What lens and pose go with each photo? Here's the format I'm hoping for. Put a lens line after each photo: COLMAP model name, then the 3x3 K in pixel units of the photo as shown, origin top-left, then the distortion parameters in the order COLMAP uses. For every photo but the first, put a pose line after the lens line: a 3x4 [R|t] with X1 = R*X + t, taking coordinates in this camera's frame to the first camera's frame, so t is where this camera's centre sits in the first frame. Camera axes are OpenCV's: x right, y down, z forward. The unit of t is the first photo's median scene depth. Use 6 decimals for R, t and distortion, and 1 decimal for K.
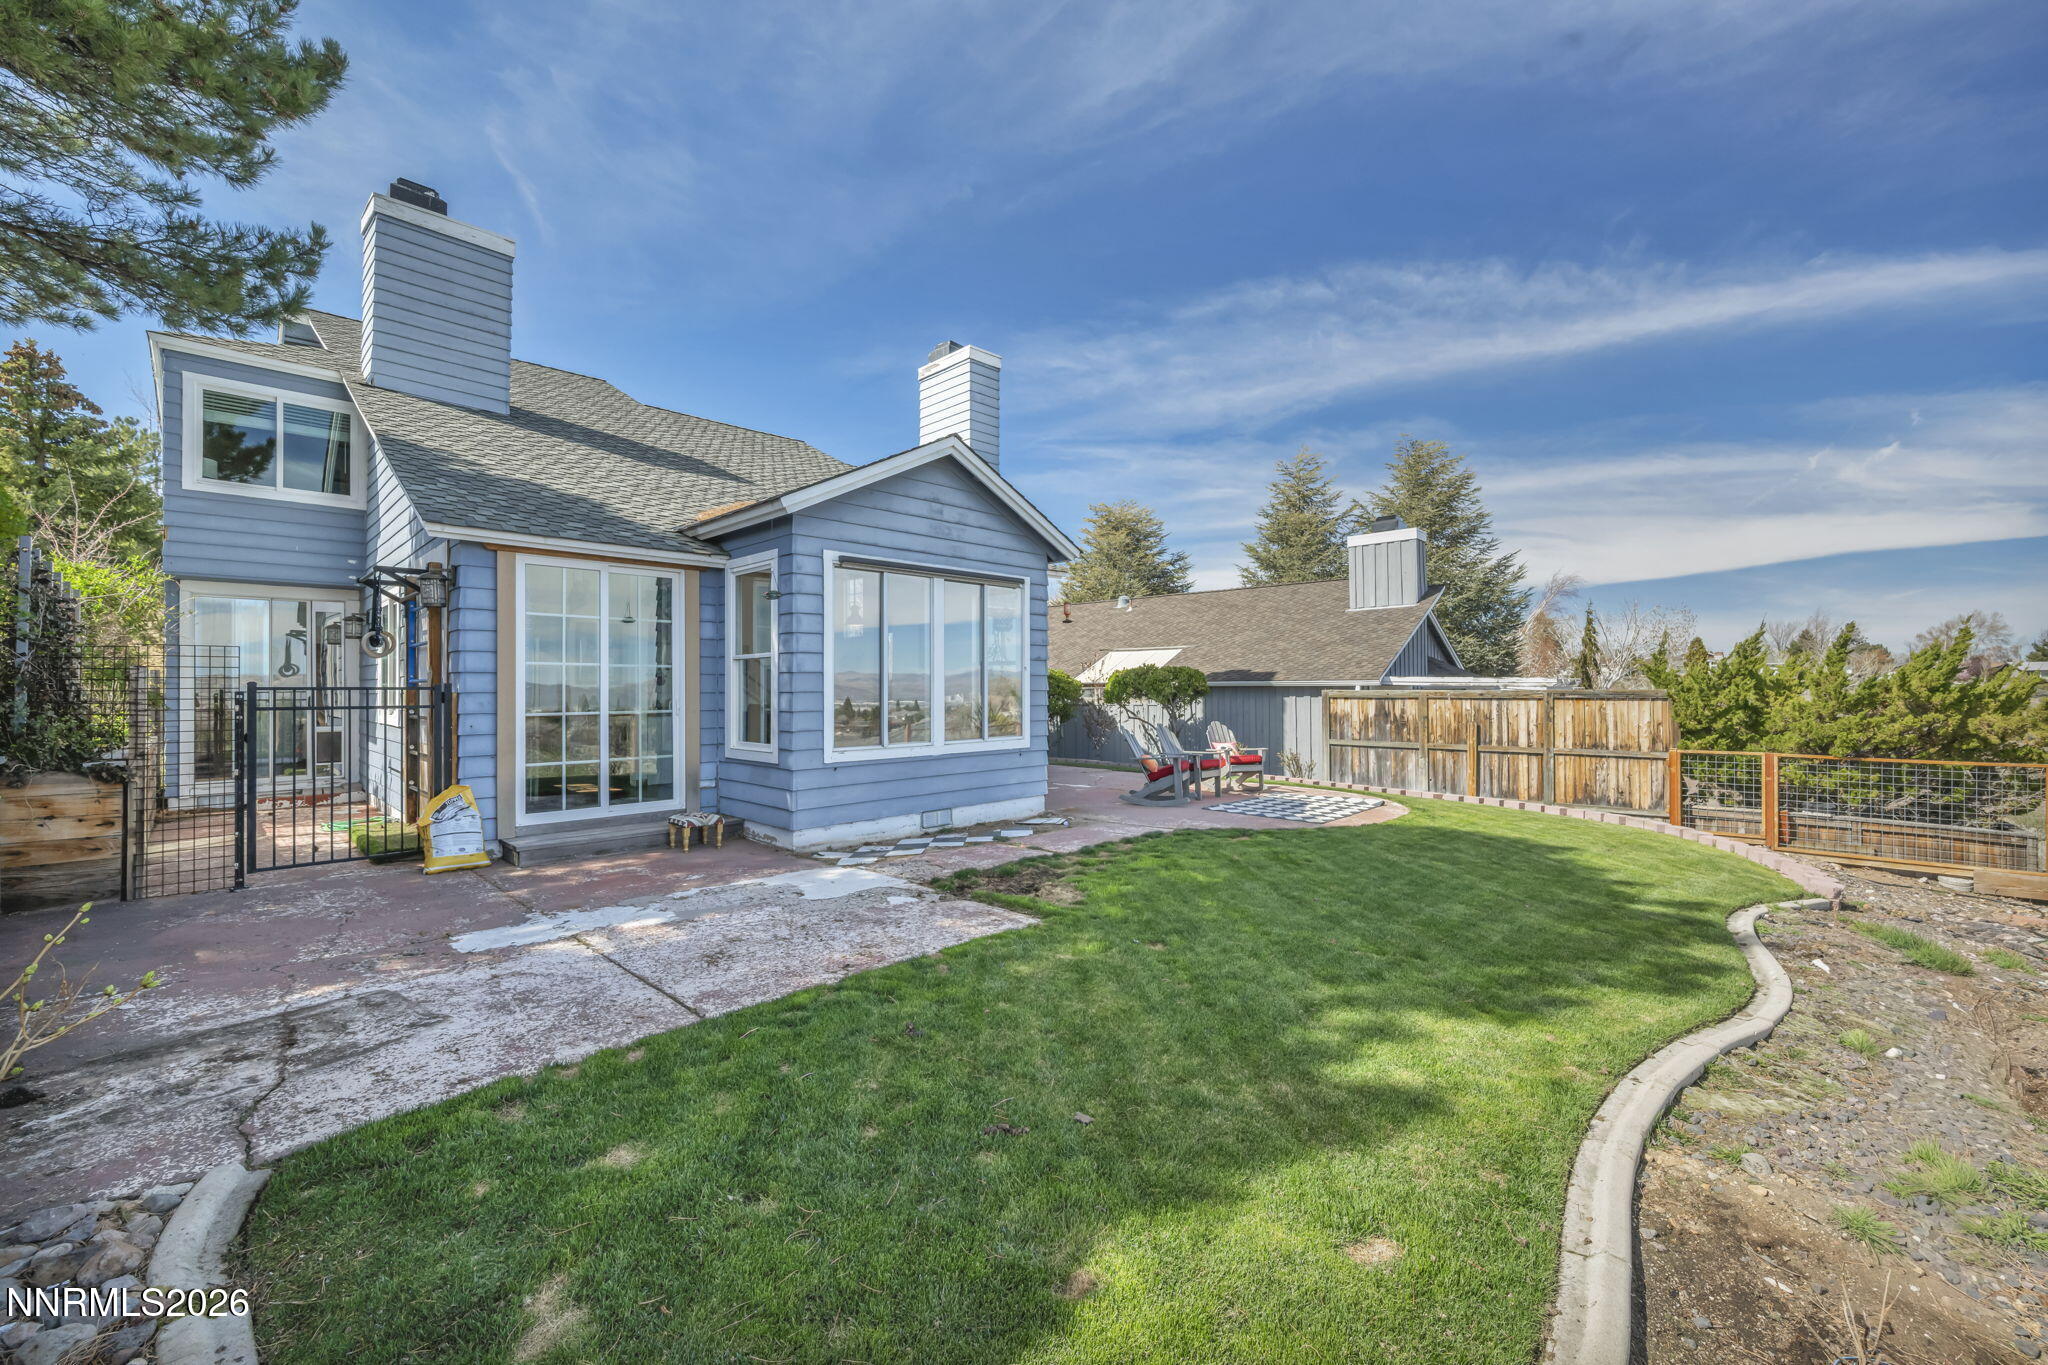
lens RADIAL K [[831.8, 0, 1040.3], [0, 831.8, 685.3], [0, 0, 1]] dist [-0.001702, -0.000058]
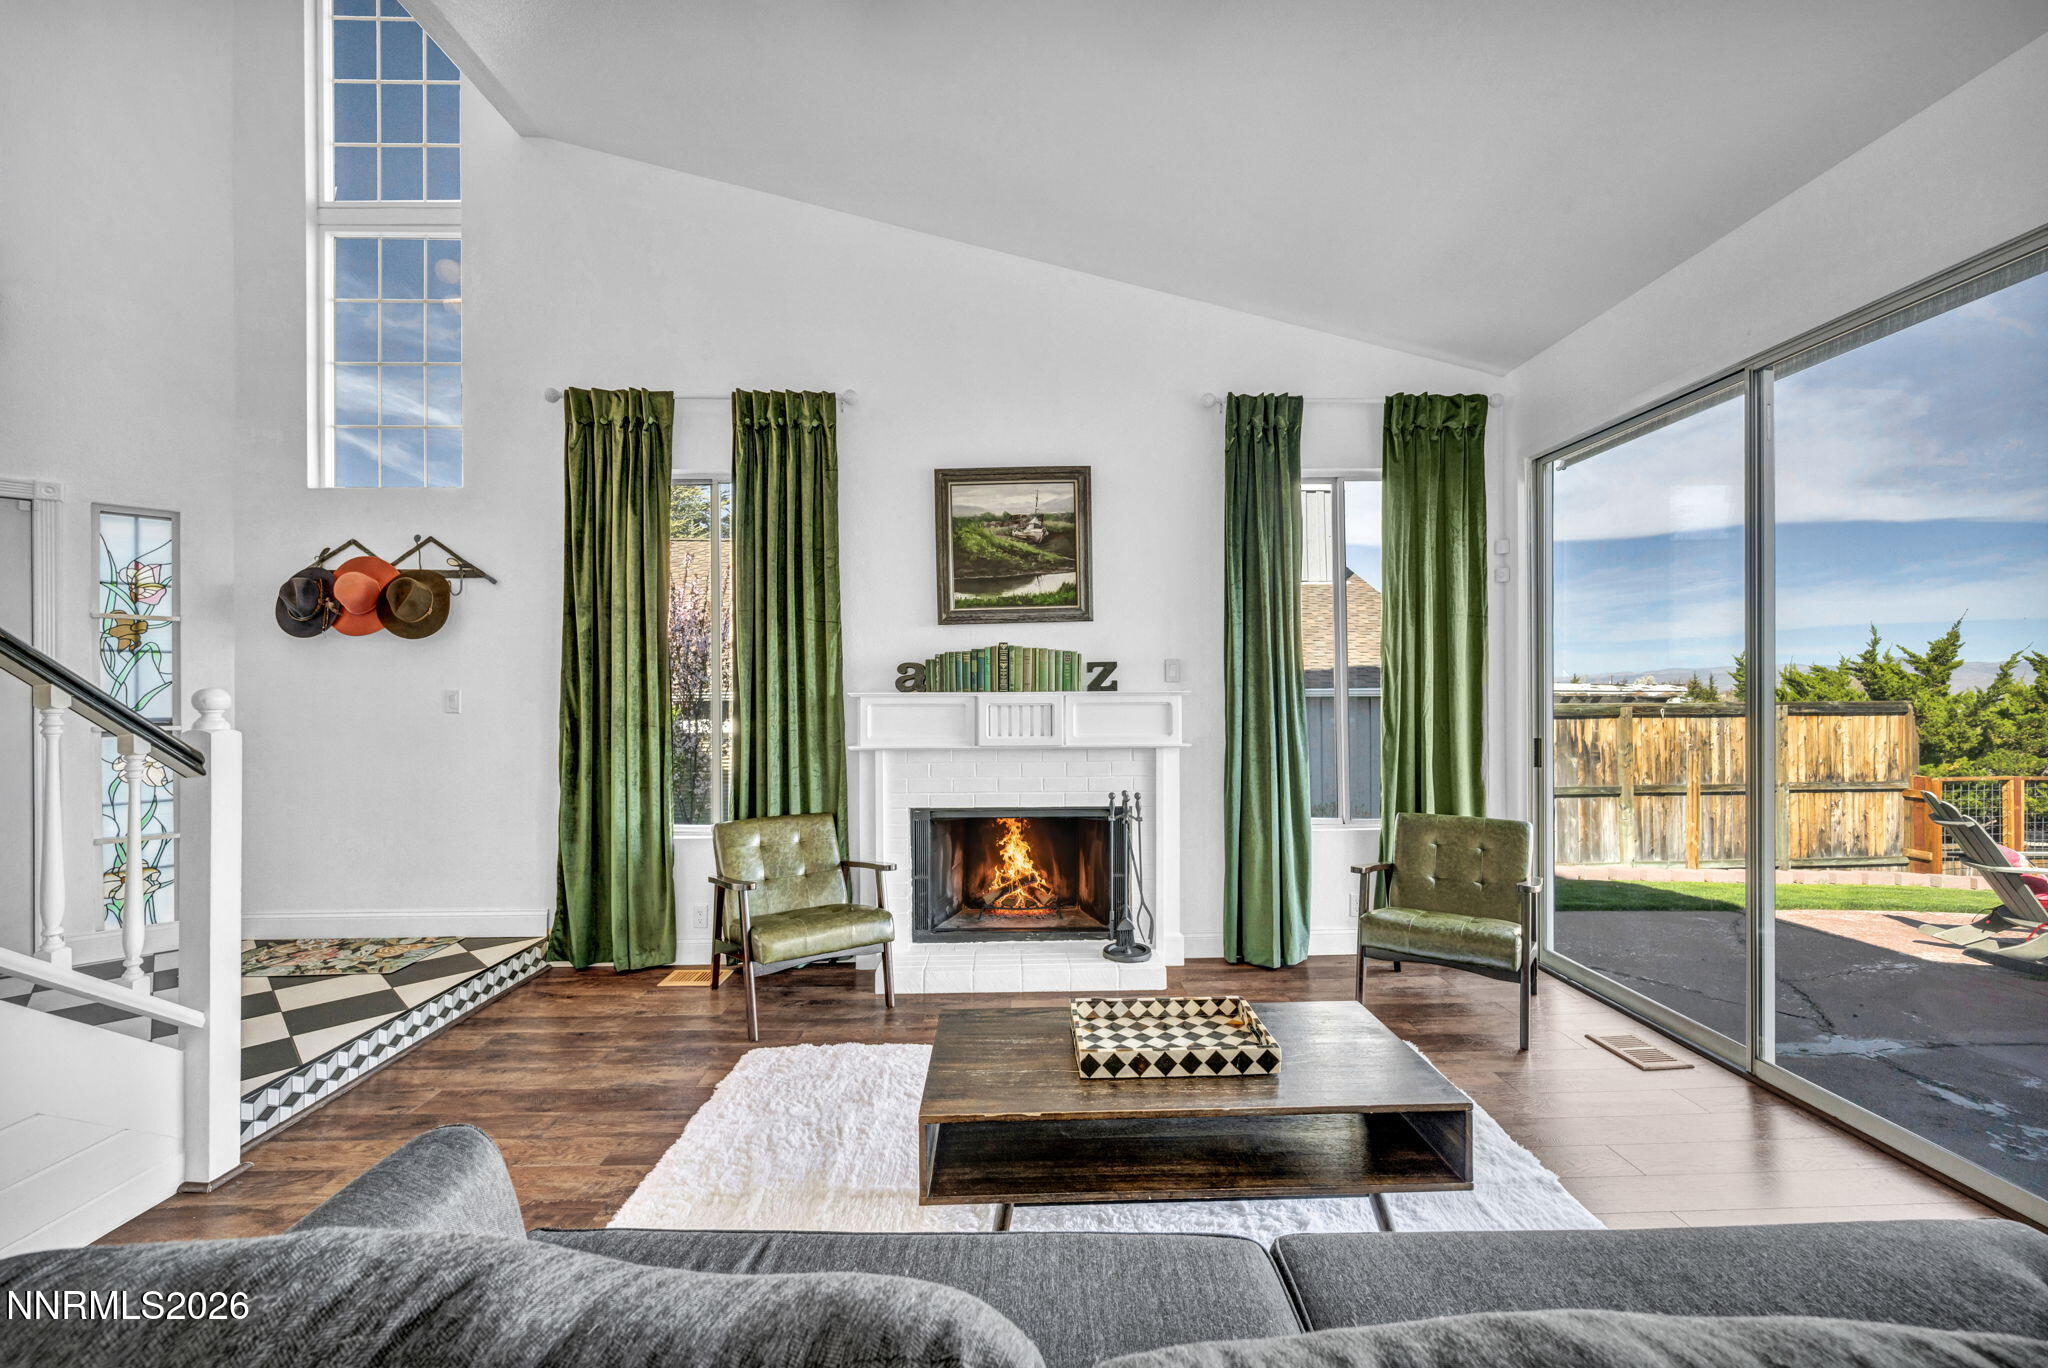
lens RADIAL K [[831.8, 0, 1031.4], [0, 831.8, 690.7], [0, 0, 1]] dist [-0.001702, -0.000058]
pose [[0.692634, -0.000297, 0.721289, -0.375365], [-0.000694, 0.999999, 0.001079, -0.005558], [-0.721289, -0.001248, 0.692633, 1.012372]]
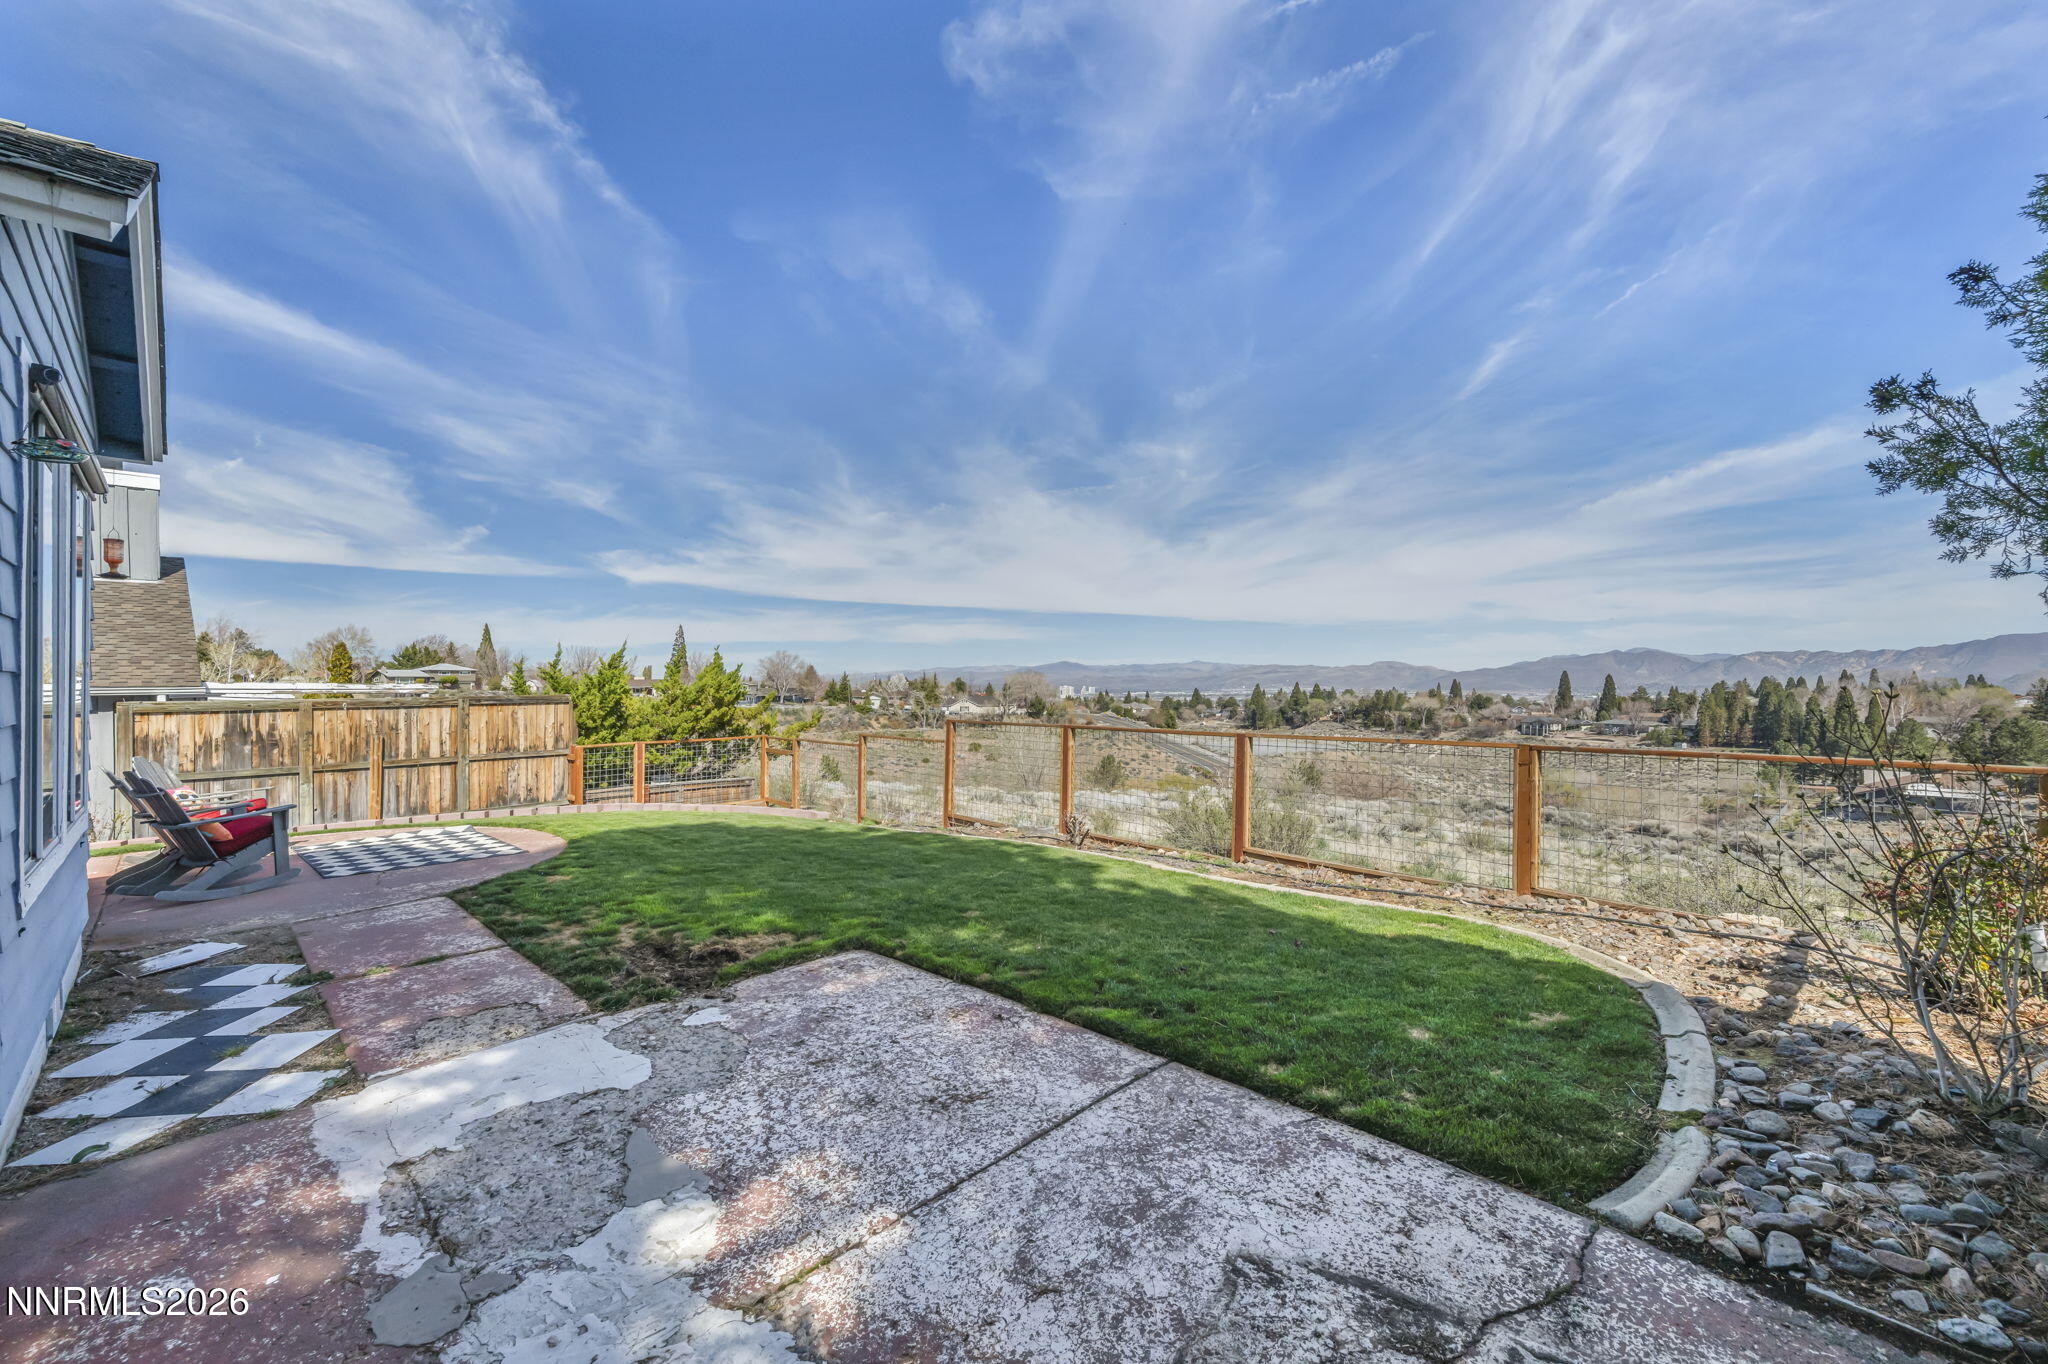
lens RADIAL K [[831.8, 0, 1024.0], [0, 831.8, 689.9], [0, 0, 1]] dist [-0.001702, -0.000058]
pose [[-0.000252, -0.005715, 0.999984, -0.395867], [0.005440, 0.999969, 0.005717, -0.005322], [-0.999985, 0.005442, -0.000221, 0.345428]]
